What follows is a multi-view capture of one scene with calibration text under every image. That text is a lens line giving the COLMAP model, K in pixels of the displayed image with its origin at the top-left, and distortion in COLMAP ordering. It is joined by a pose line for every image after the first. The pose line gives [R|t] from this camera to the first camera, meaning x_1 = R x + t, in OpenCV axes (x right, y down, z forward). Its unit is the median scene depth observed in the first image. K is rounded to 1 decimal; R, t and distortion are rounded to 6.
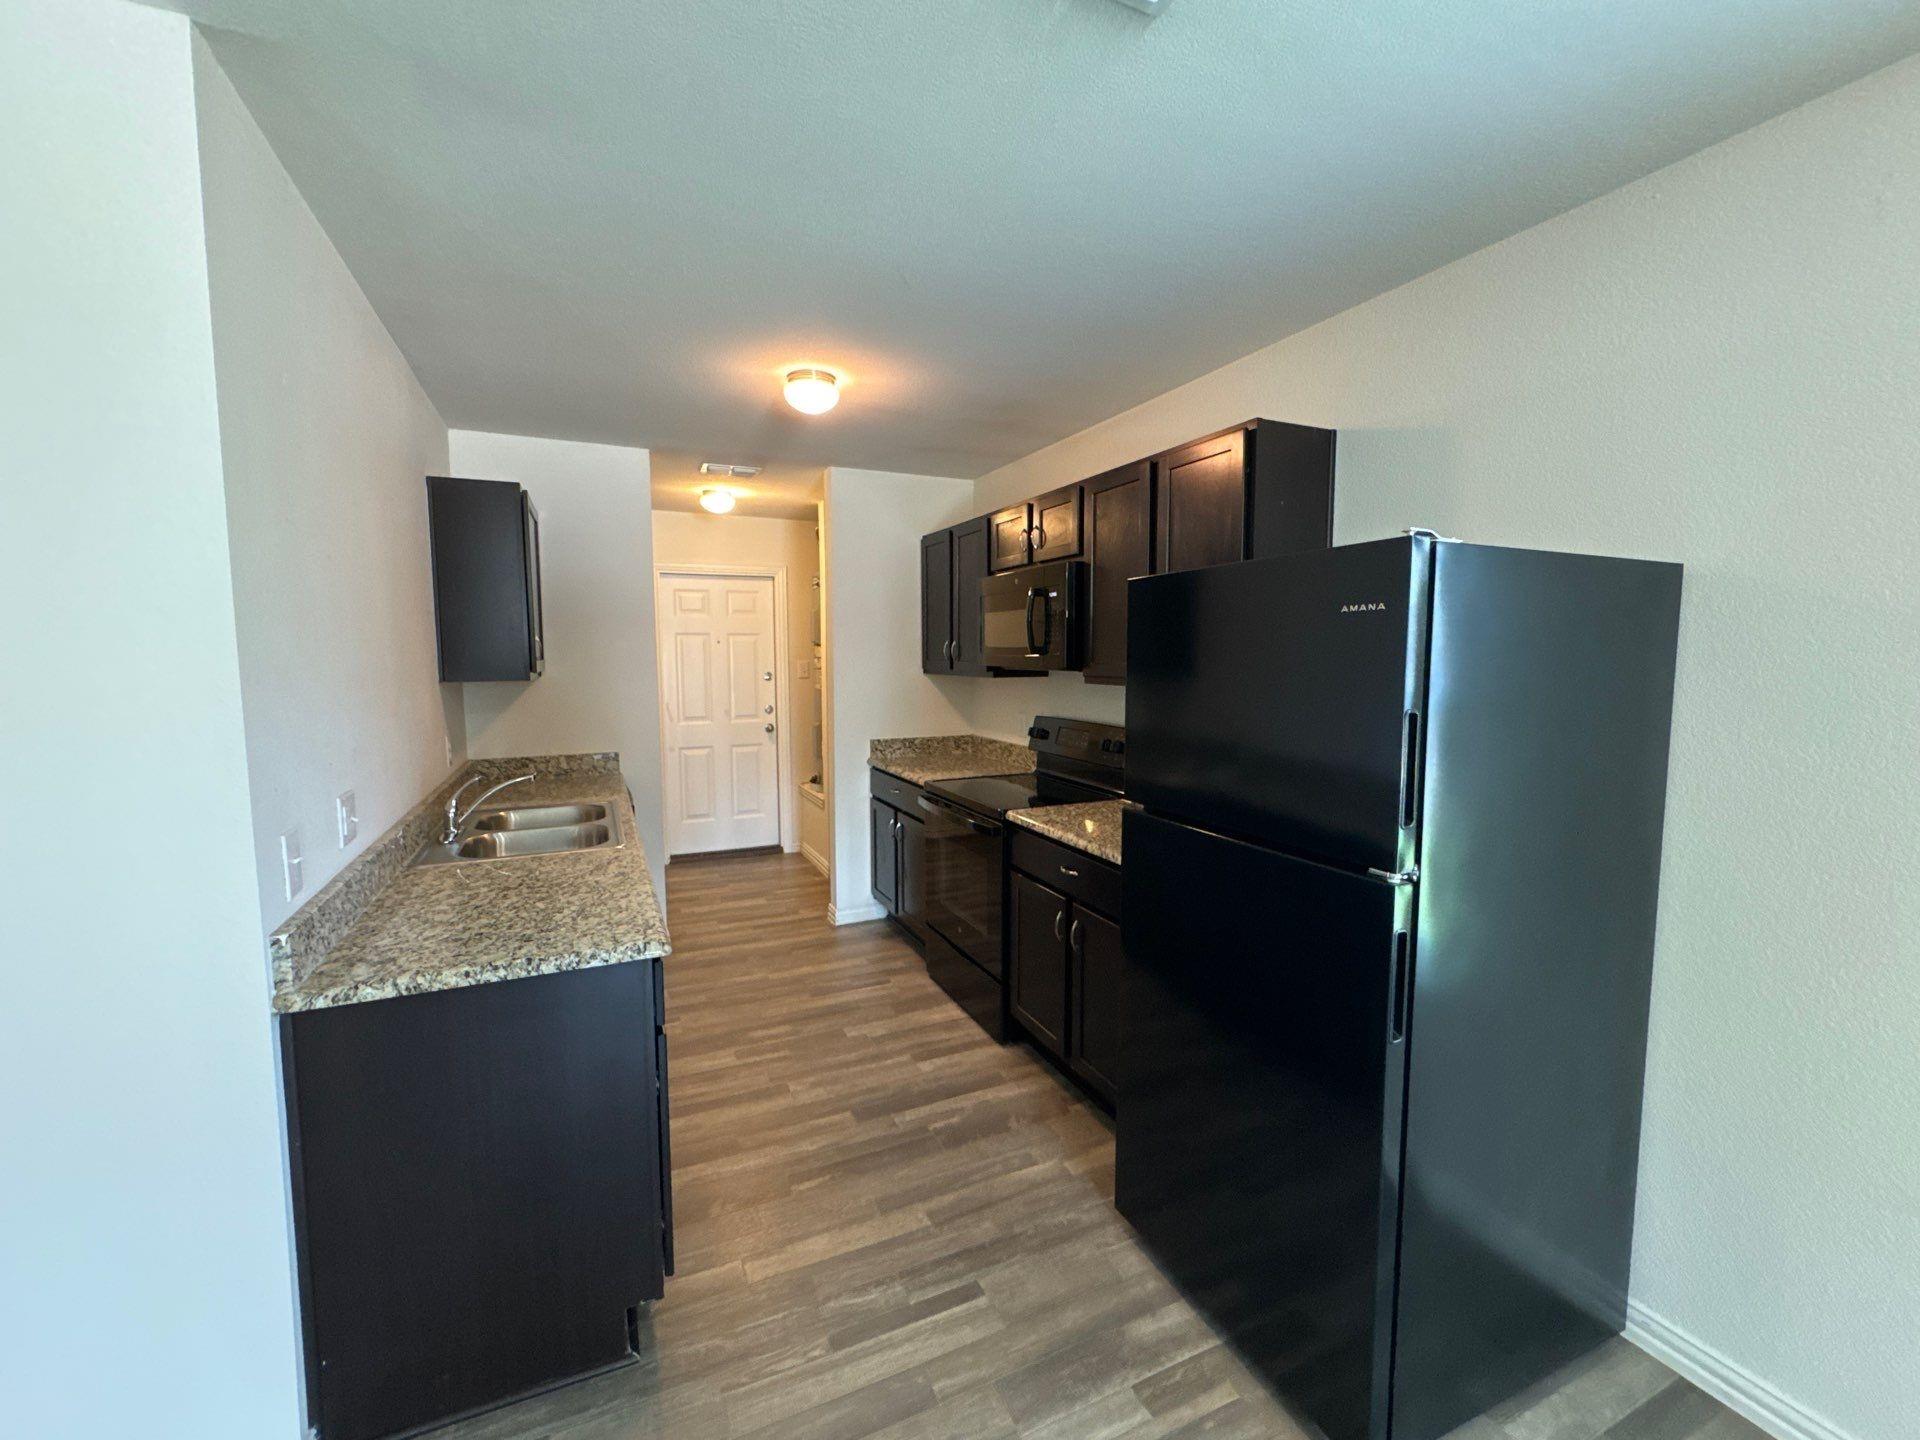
lens RADIAL K [[787.6, 0, 960.0], [0, 787.6, 720.0], [0, 0, 1]] dist [-0.005850, -0.000098]
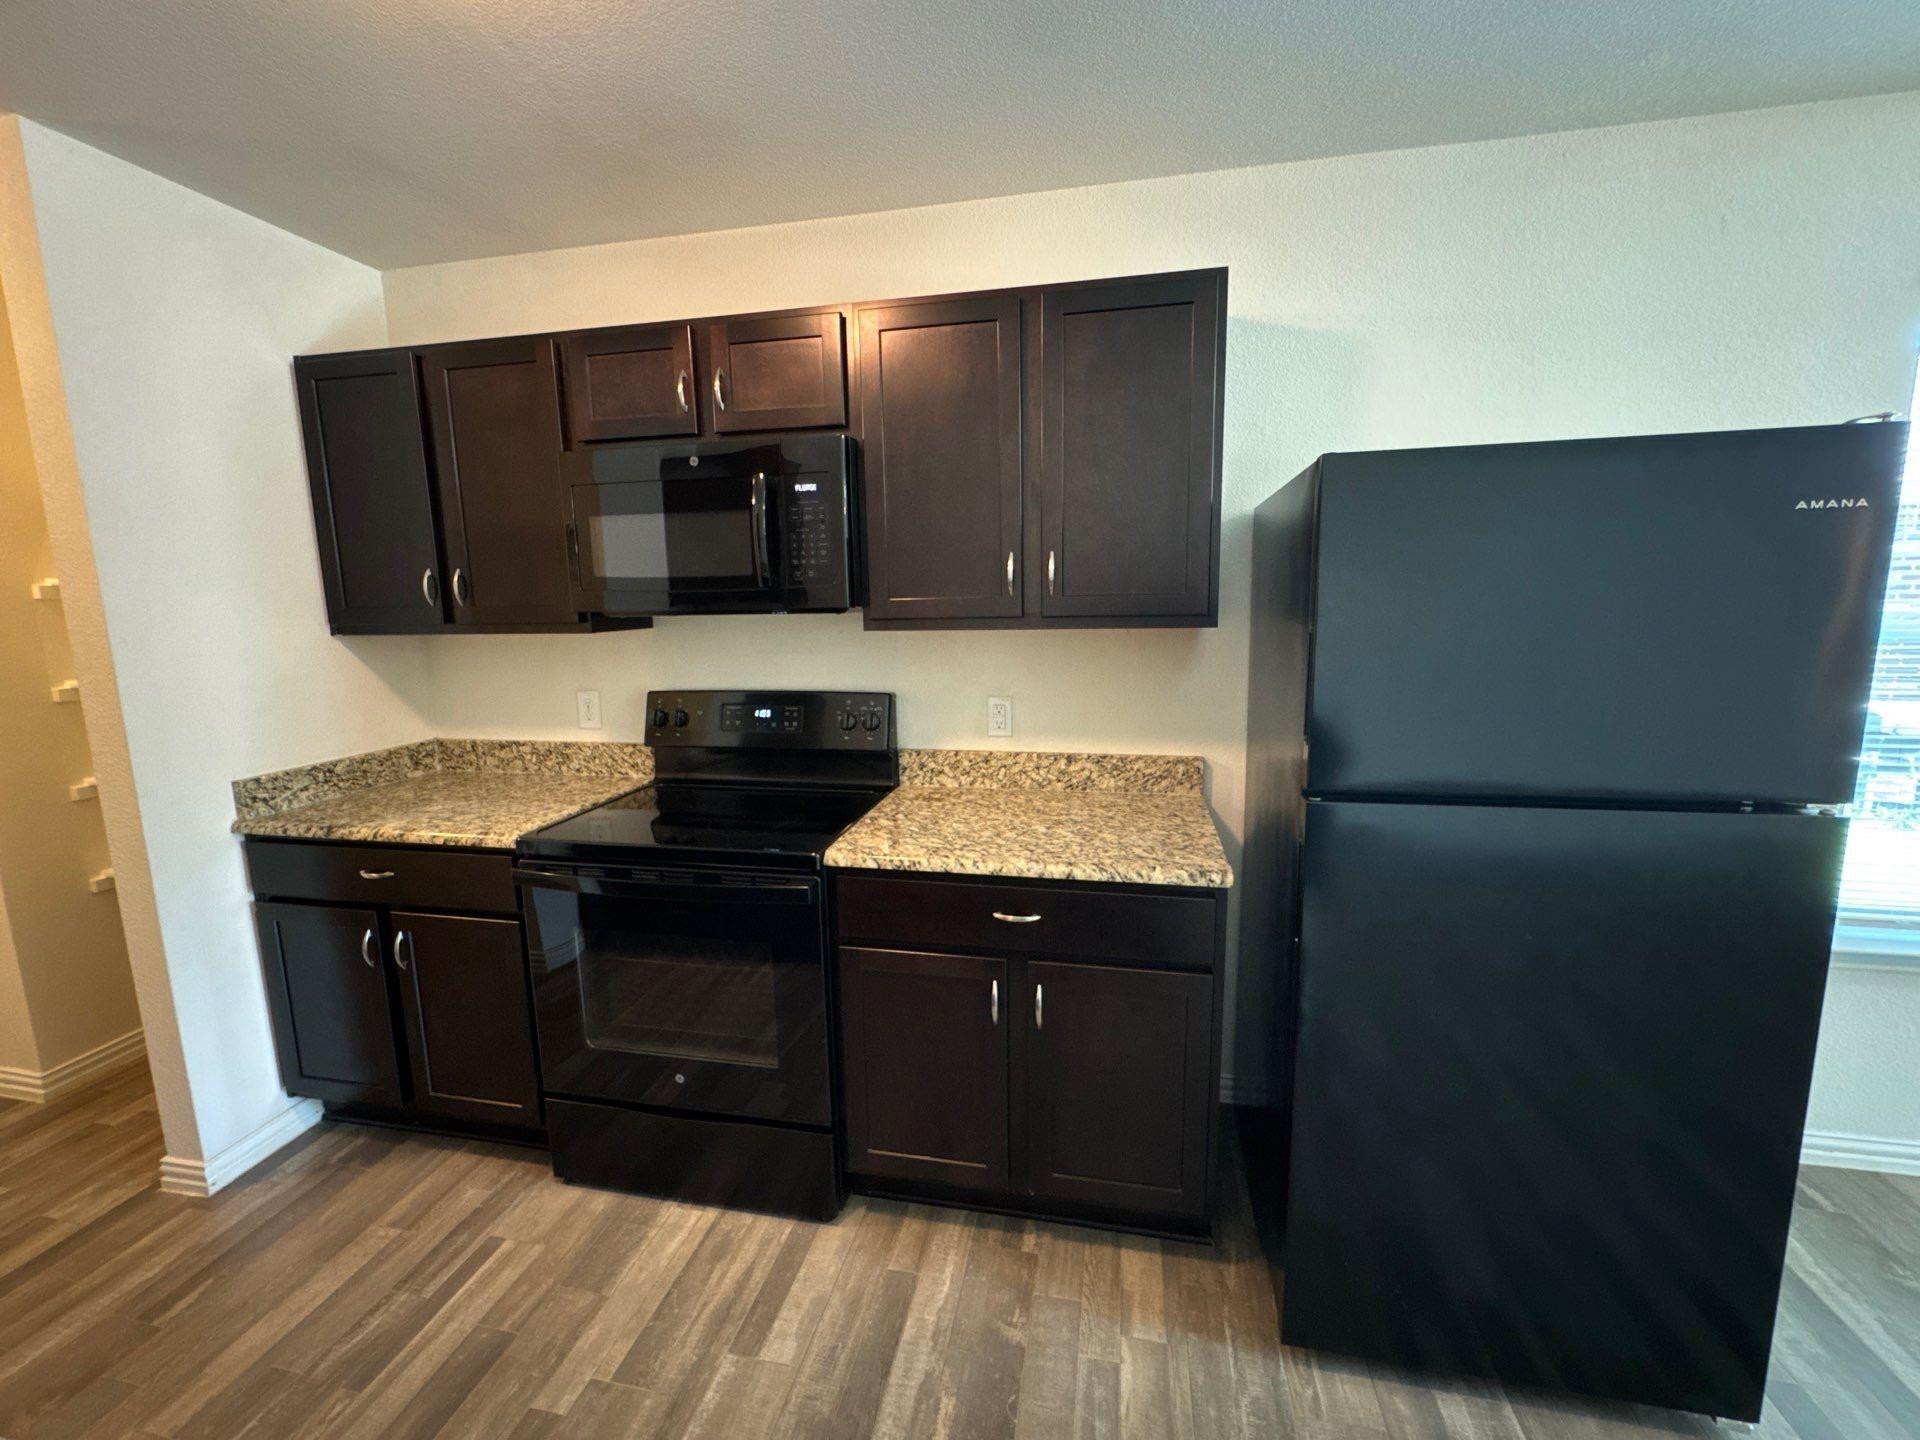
lens RADIAL K [[787.6, 0, 960.0], [0, 787.6, 720.0], [0, 0, 1]] dist [-0.005850, -0.000098]
pose [[0.594065, -0.135600, 0.792906, -0.275448], [0.084722, 0.990755, 0.105960, -0.030415], [-0.799943, 0.004230, 0.600061, 0.466016]]
